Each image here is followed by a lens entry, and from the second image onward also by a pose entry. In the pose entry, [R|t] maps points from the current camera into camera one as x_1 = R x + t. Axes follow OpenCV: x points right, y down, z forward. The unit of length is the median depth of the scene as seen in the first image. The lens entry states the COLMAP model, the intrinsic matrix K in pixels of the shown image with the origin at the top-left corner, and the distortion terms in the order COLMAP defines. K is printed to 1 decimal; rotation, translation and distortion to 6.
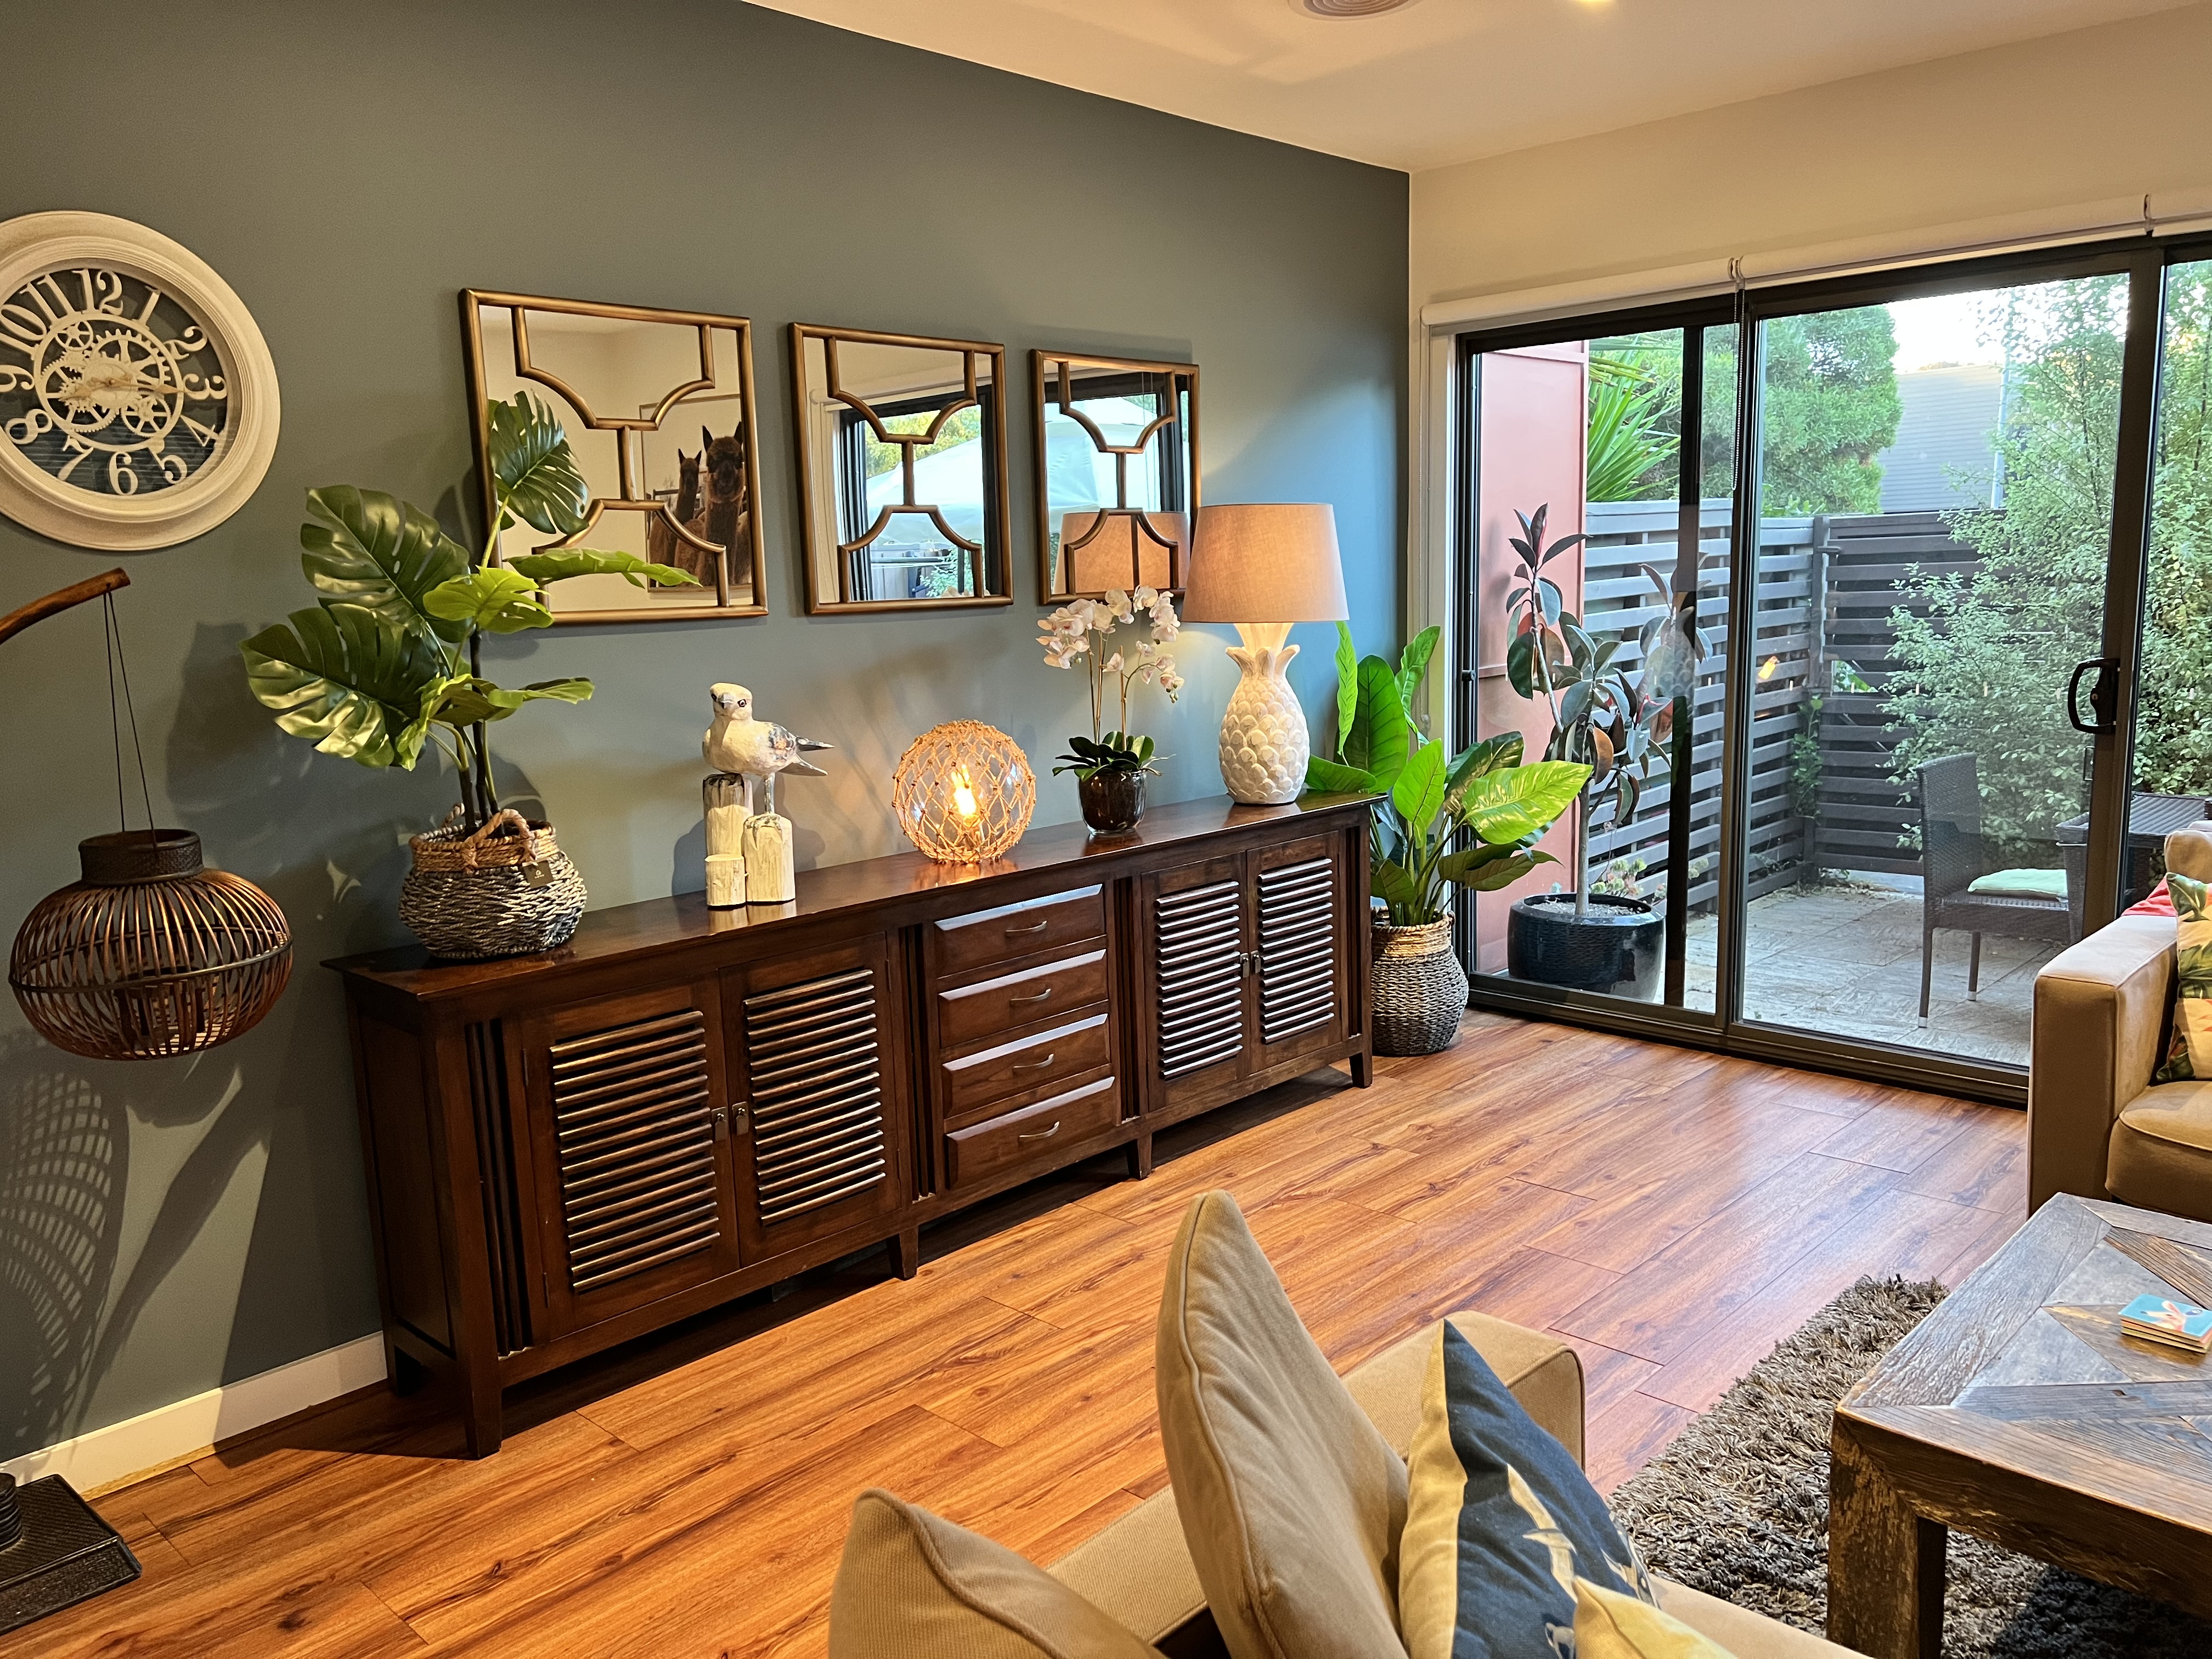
lens RADIAL K [[1672.9, 0, 1116.6], [0, 1672.9, 836.7], [0, 0, 1]] dist [0.071876, -0.051052]
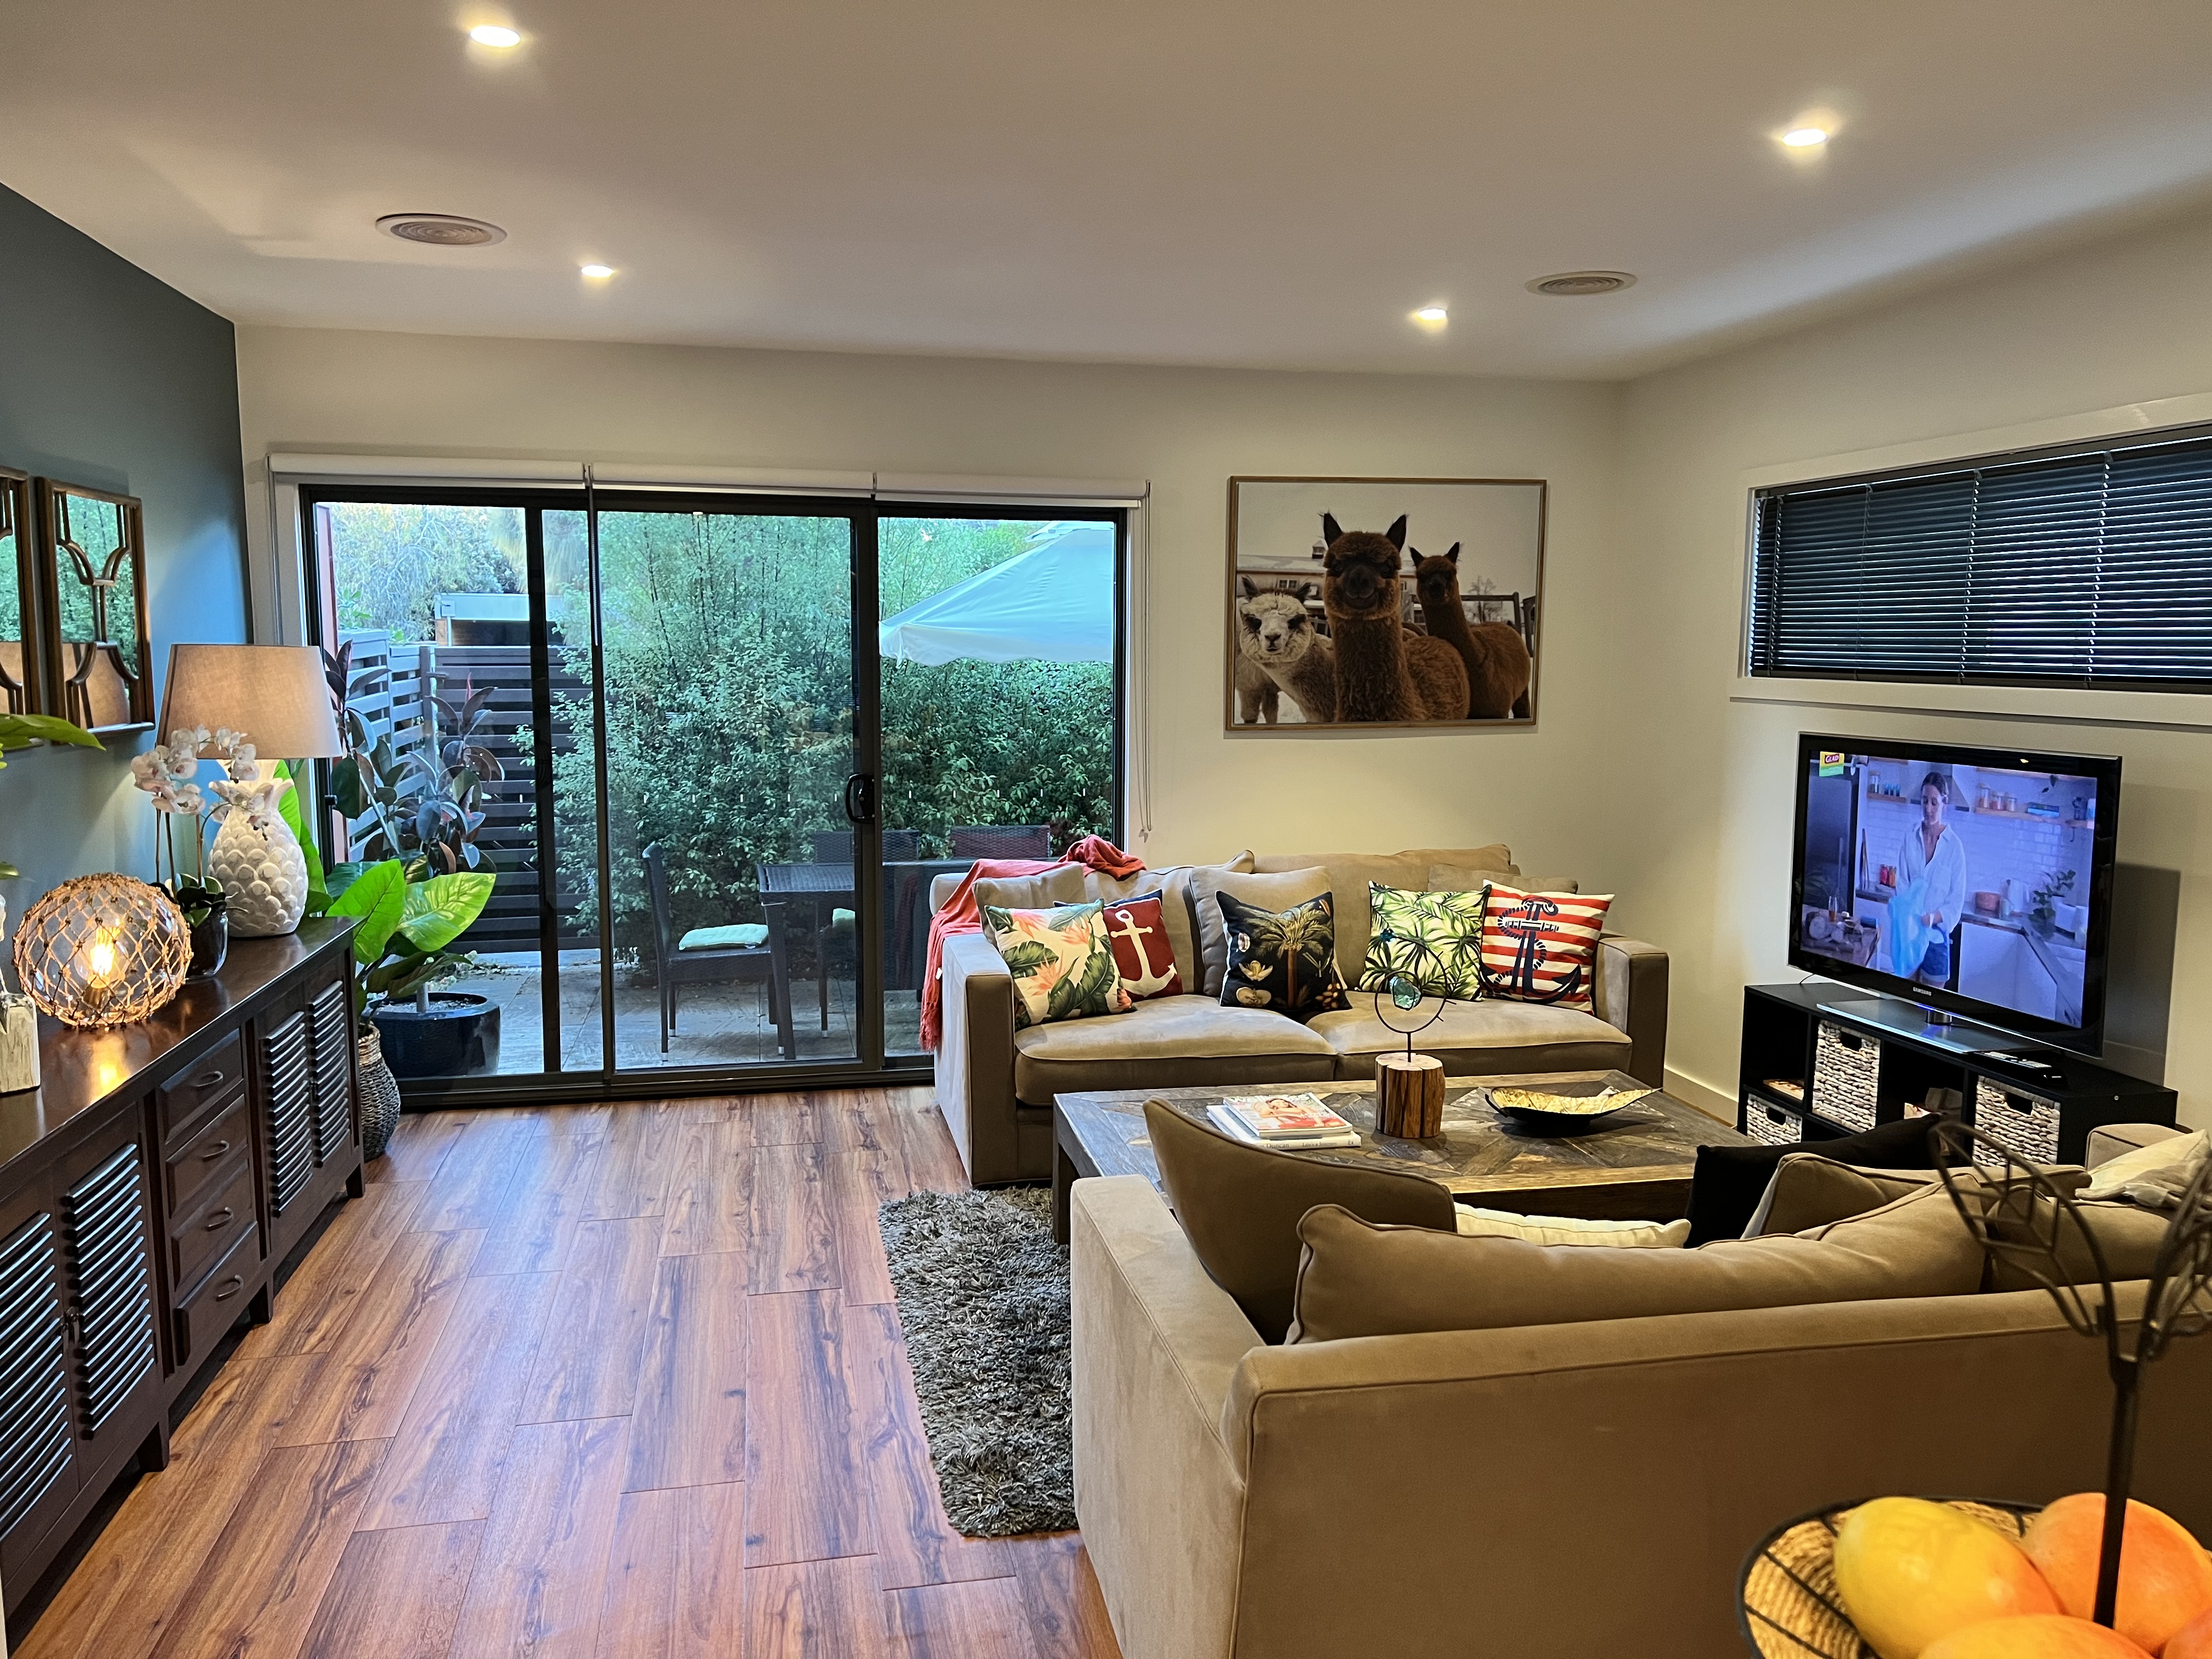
lens RADIAL K [[1672.9, 0, 1069.7], [0, 1672.9, 840.9], [0, 0, 1]] dist [0.071876, -0.051052]
pose [[0.586865, -0.066473, 0.806952, -0.524570], [0.111652, 0.993747, 0.000660, -0.026753], [-0.801950, 0.089710, 0.590617, -0.000446]]
